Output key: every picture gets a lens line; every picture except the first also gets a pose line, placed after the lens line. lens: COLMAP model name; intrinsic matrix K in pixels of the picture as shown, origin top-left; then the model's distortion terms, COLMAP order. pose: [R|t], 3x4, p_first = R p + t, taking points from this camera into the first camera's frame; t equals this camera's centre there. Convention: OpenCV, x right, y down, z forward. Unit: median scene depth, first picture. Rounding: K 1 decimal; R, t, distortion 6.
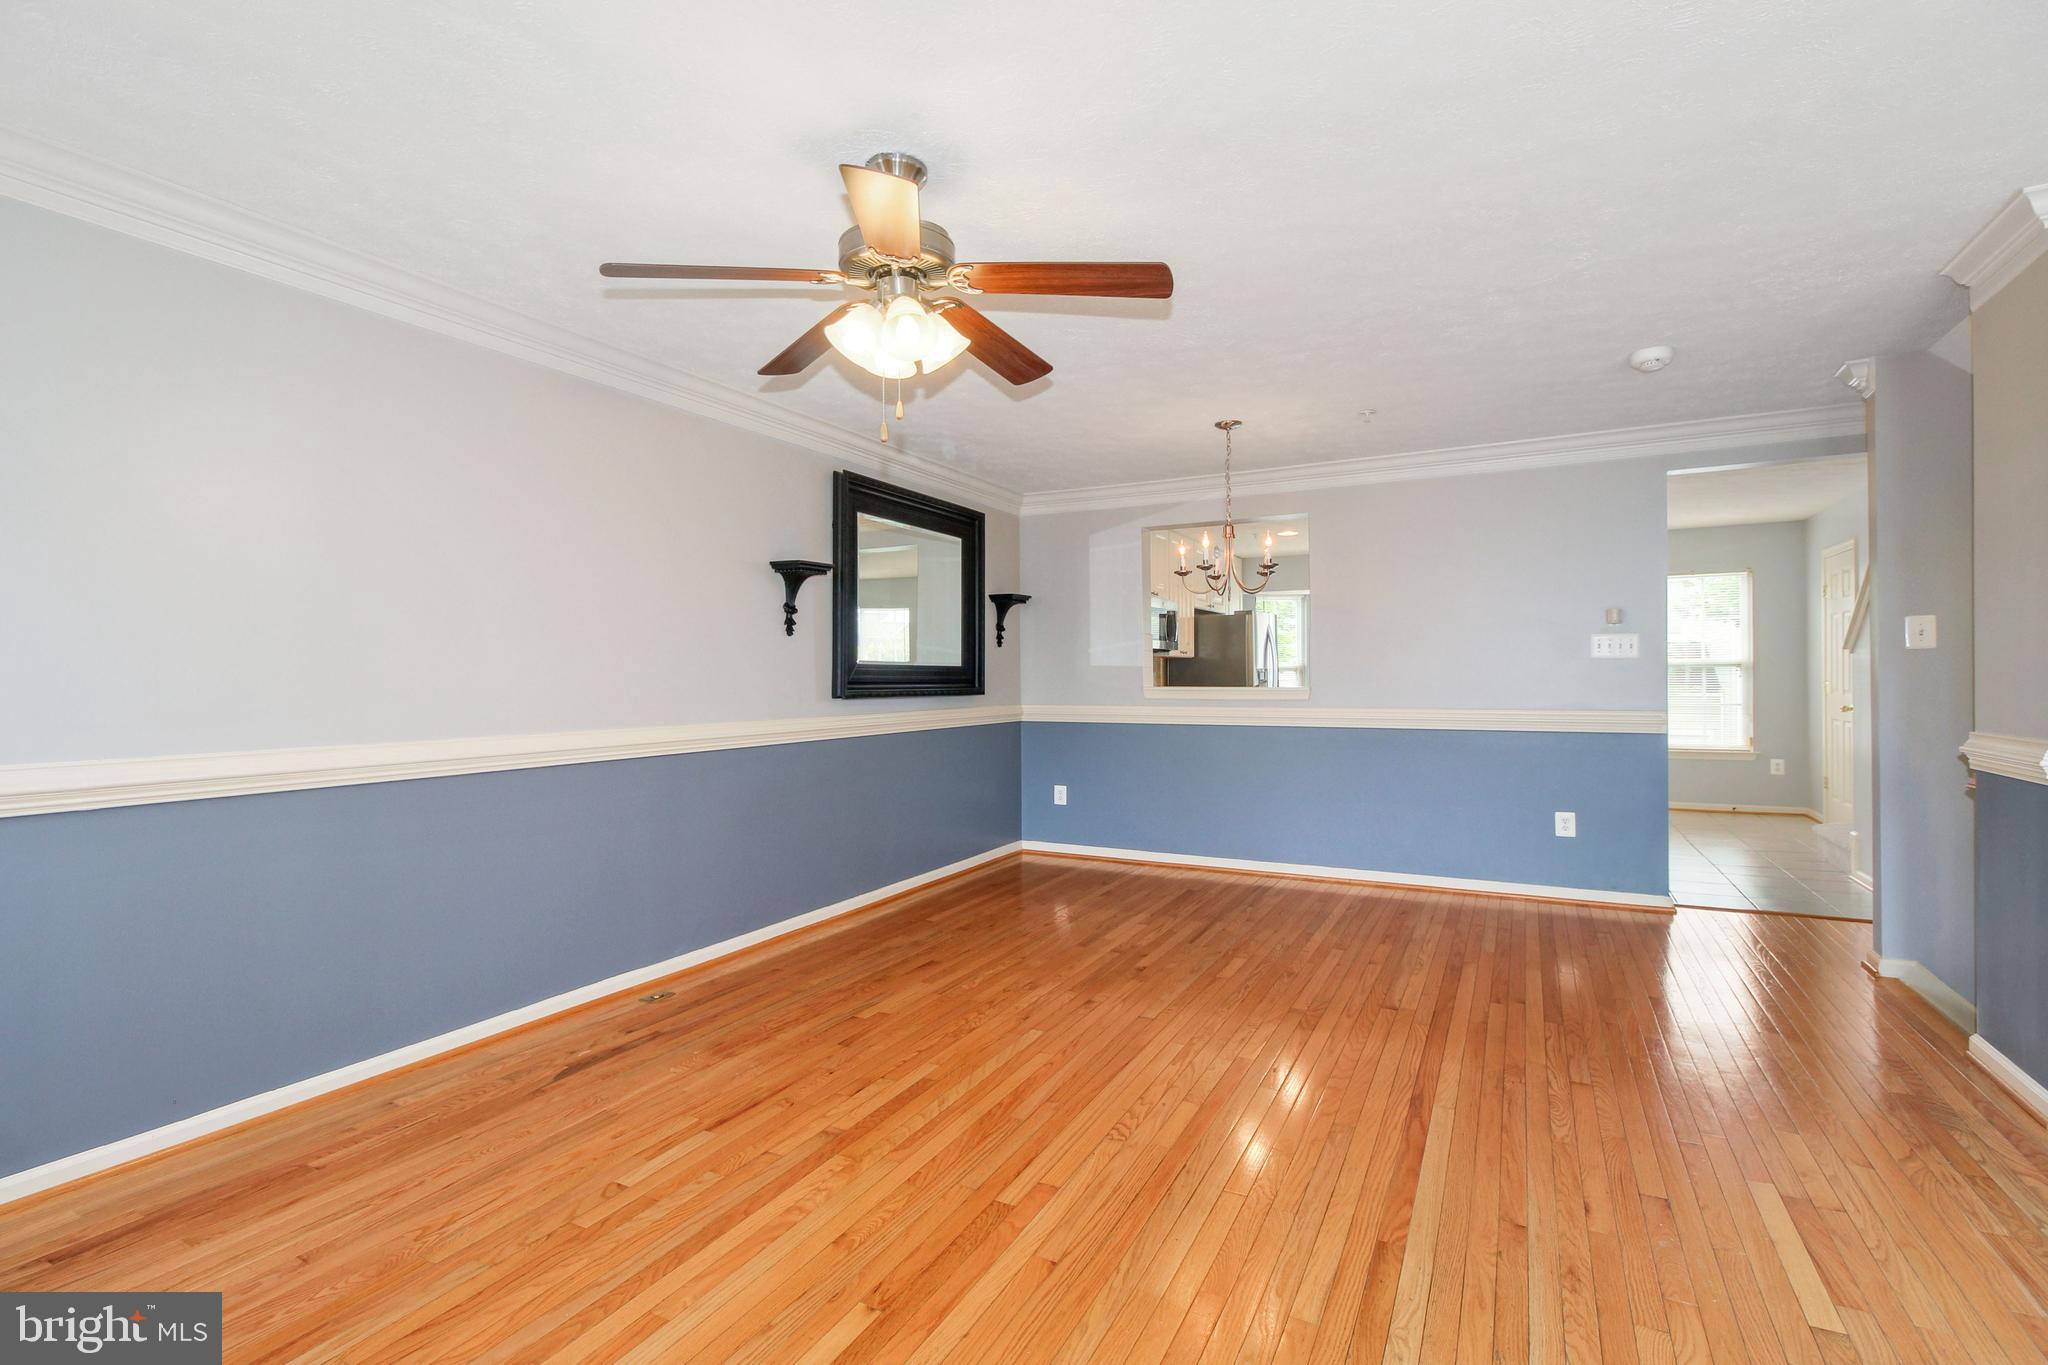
lens RADIAL K [[949.0, 0, 1024.0], [0, 949.0, 682.5], [0, 0, 1]] dist [0.022305, -0.000064]
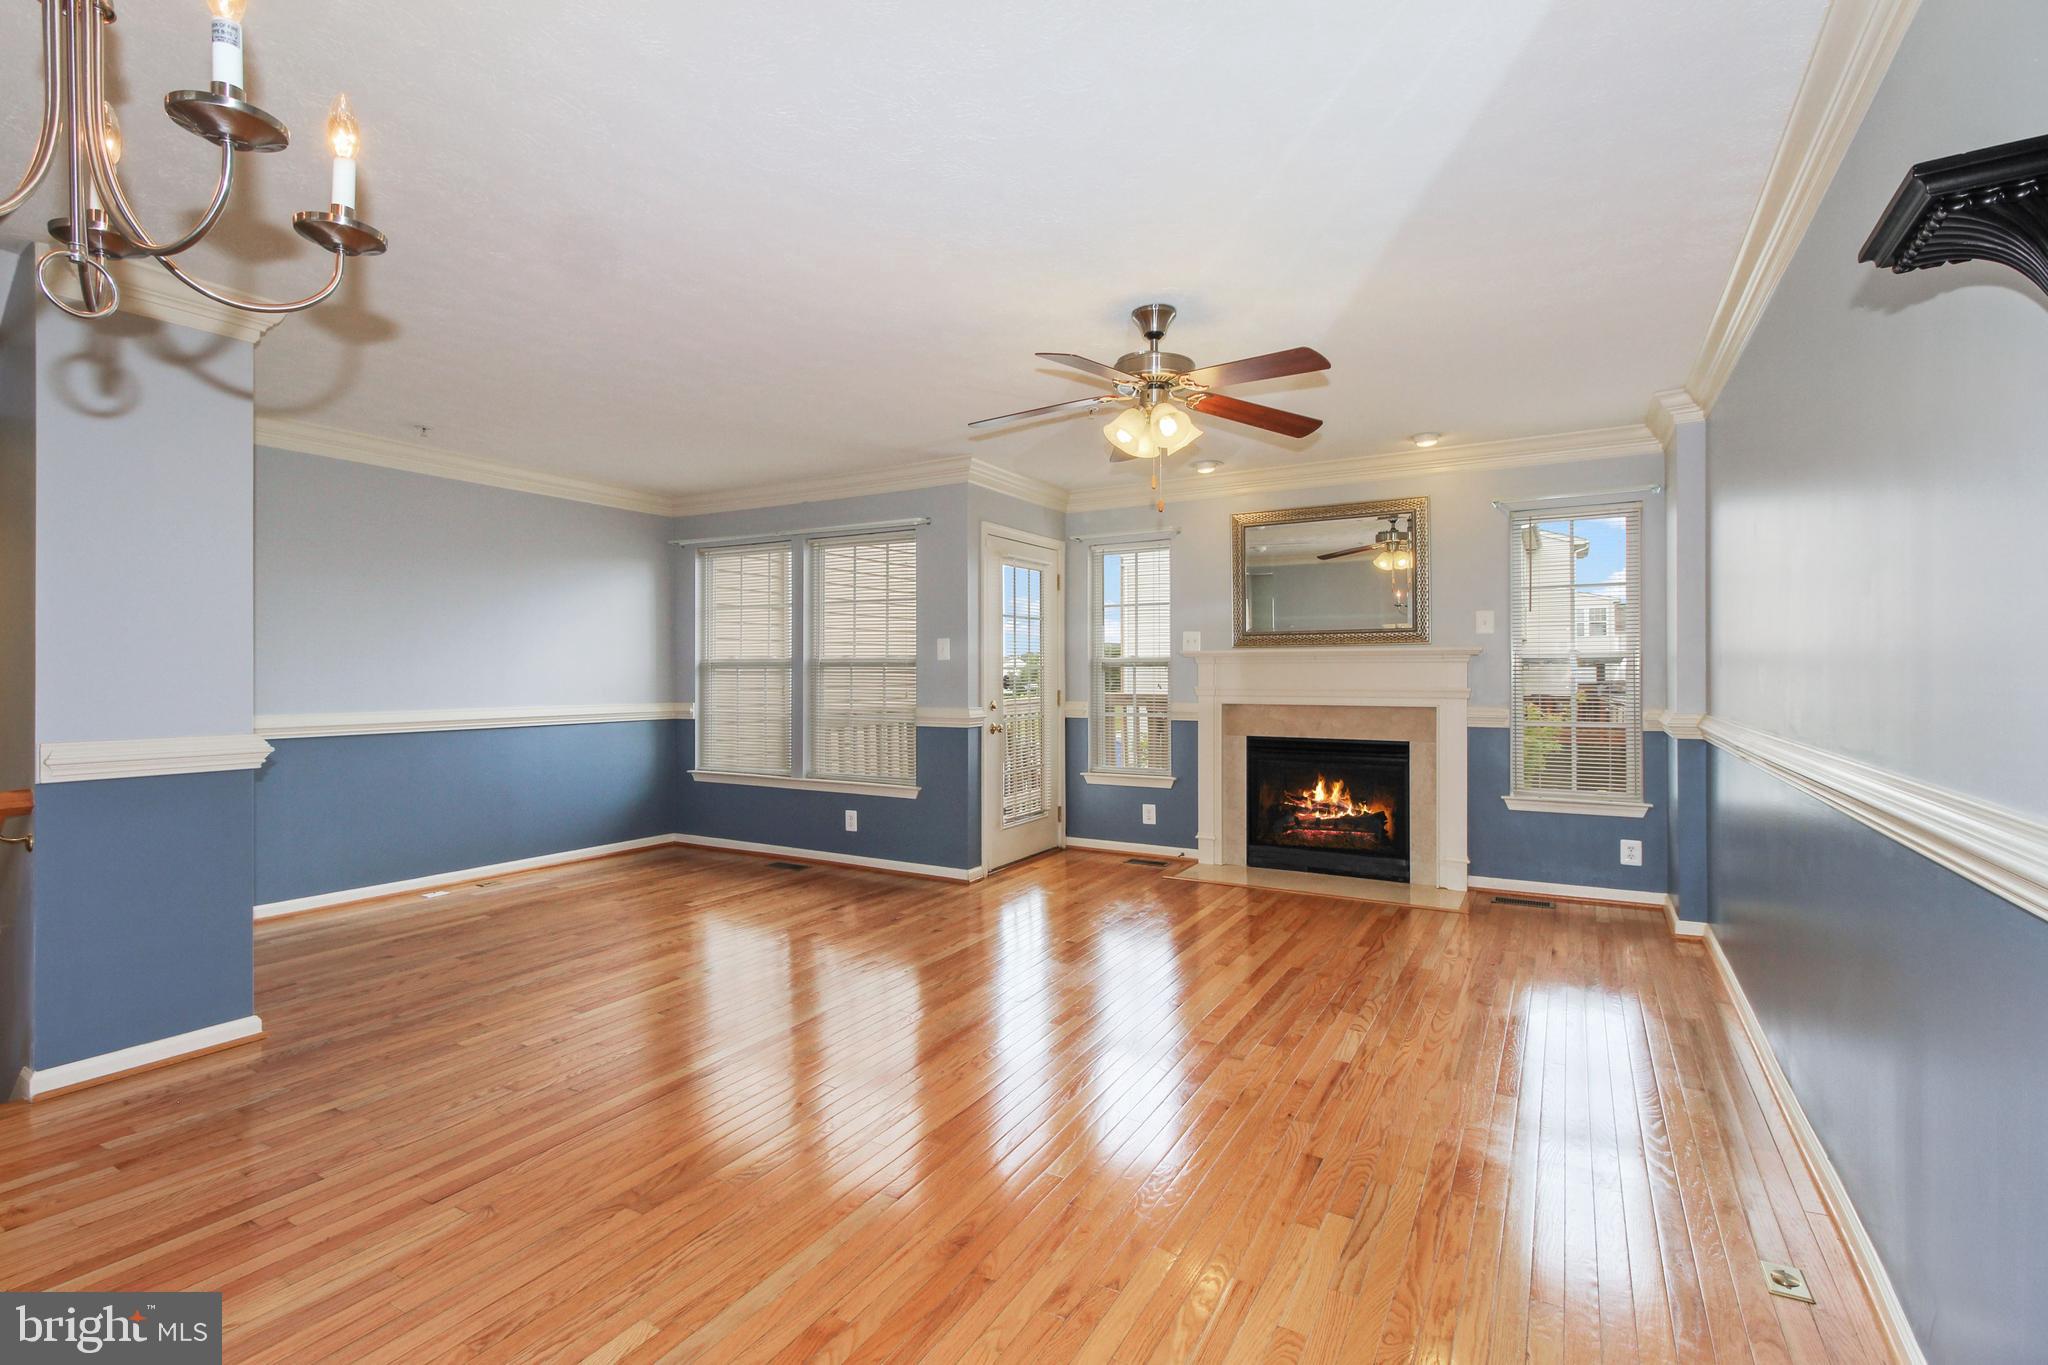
lens RADIAL K [[959.7, 0, 1020.0], [0, 959.7, 657.8], [0, 0, 1]] dist [0.025553, -0.000553]
pose [[-0.999155, 0.012050, 0.039286, 0.009152], [0.011576, 0.999858, -0.012254, -0.009645], [-0.039428, -0.011789, -0.999153, 1.970511]]
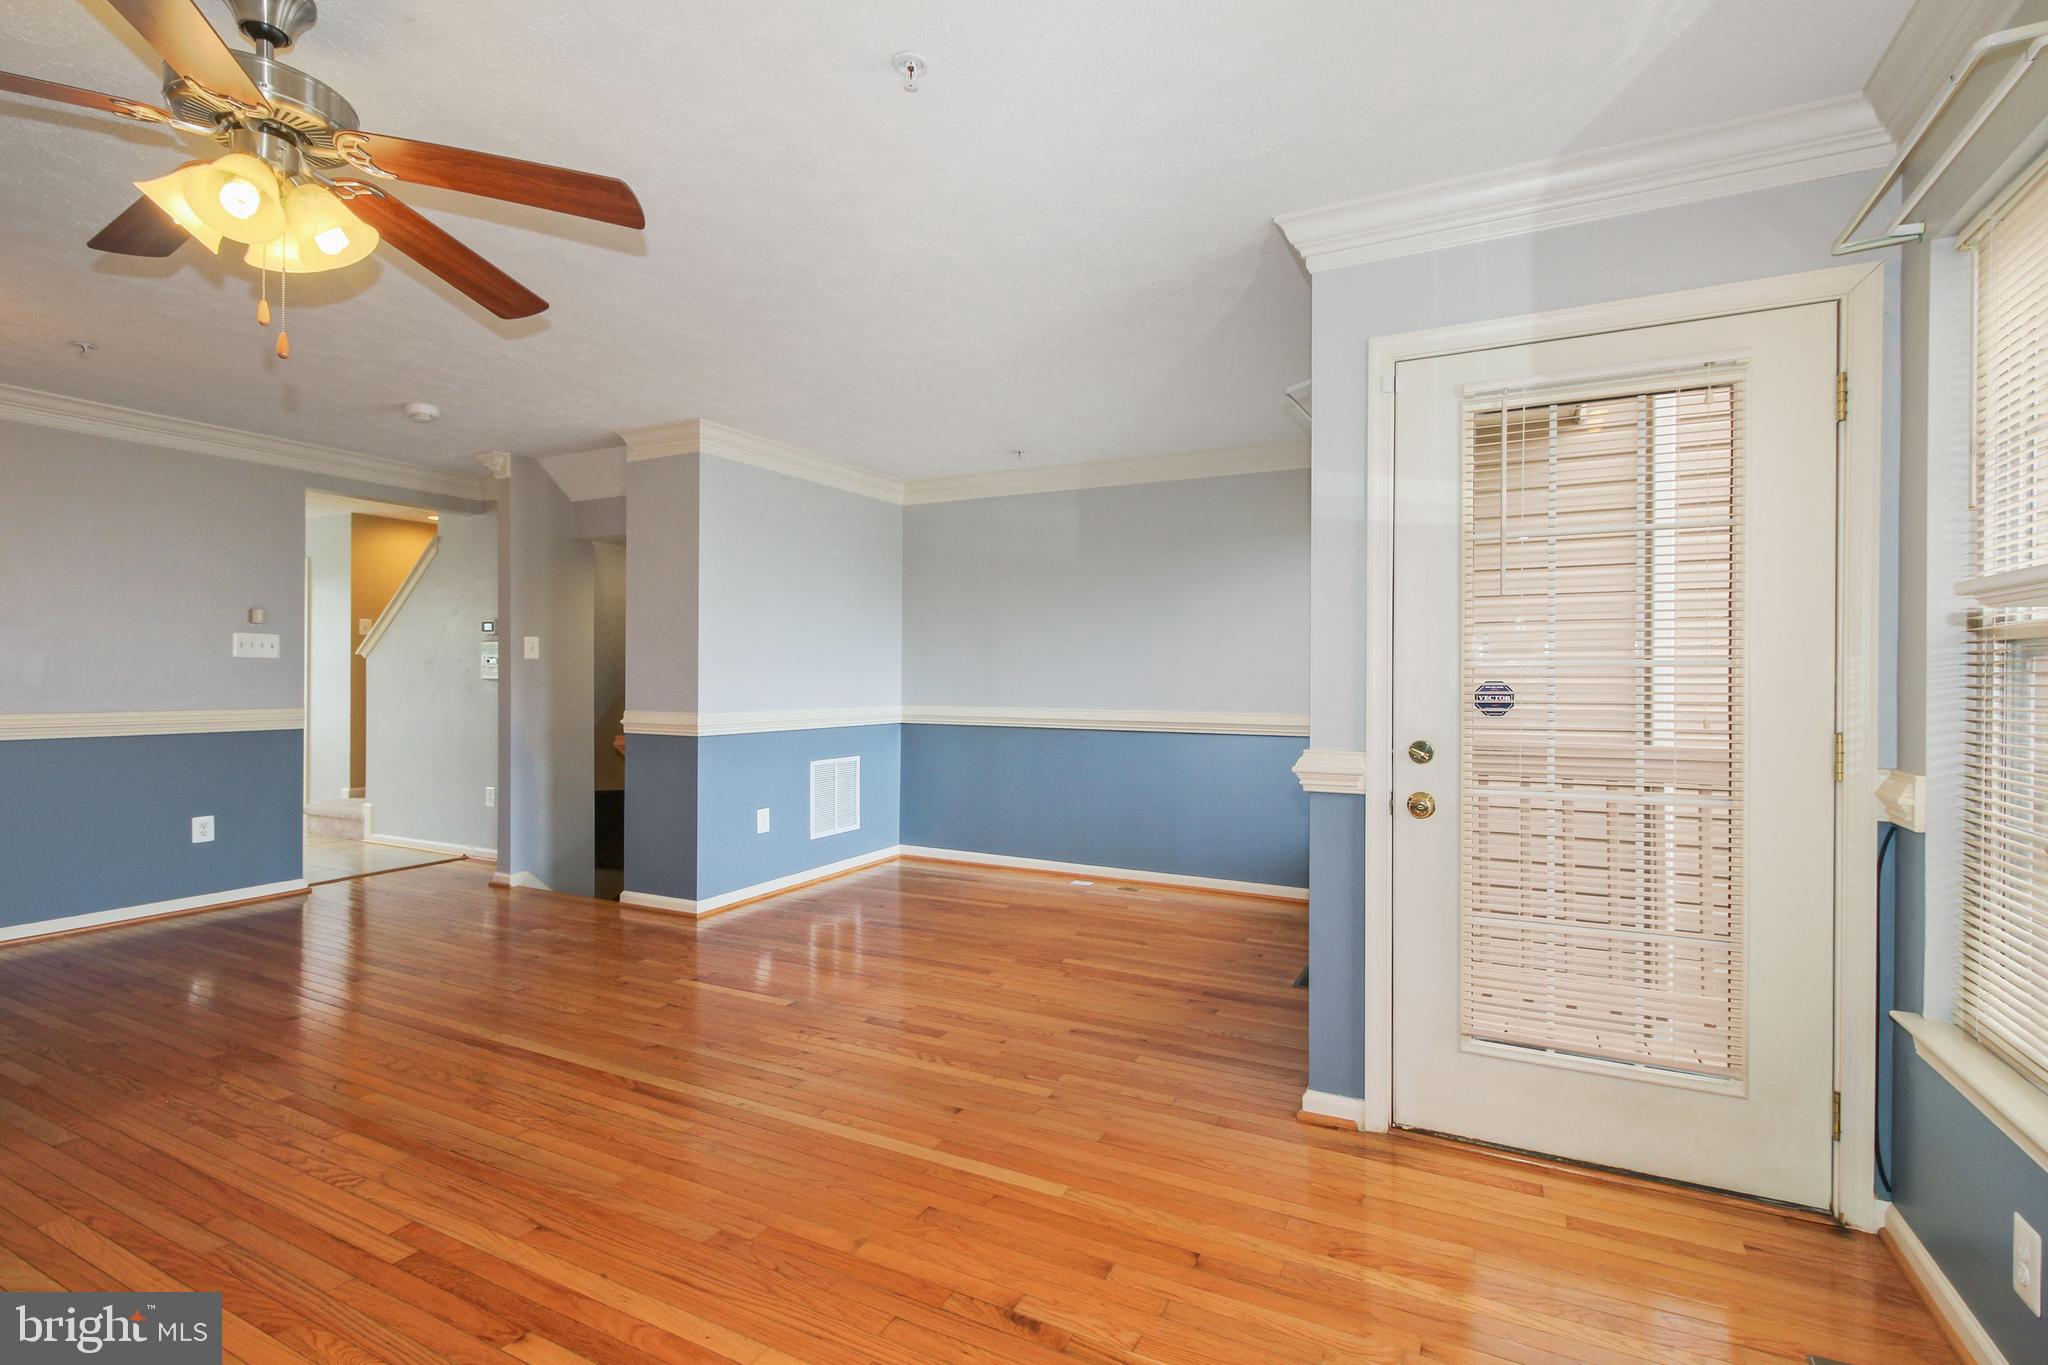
lens RADIAL K [[959.7, 0, 1020.0], [0, 959.7, 657.8], [0, 0, 1]] dist [0.025553, -0.000553]
pose [[-0.005172, 0.029376, 0.999555, -0.731990], [-0.001269, 0.999567, -0.029383, 0.008322], [-0.999986, -0.001421, -0.005133, 0.330483]]
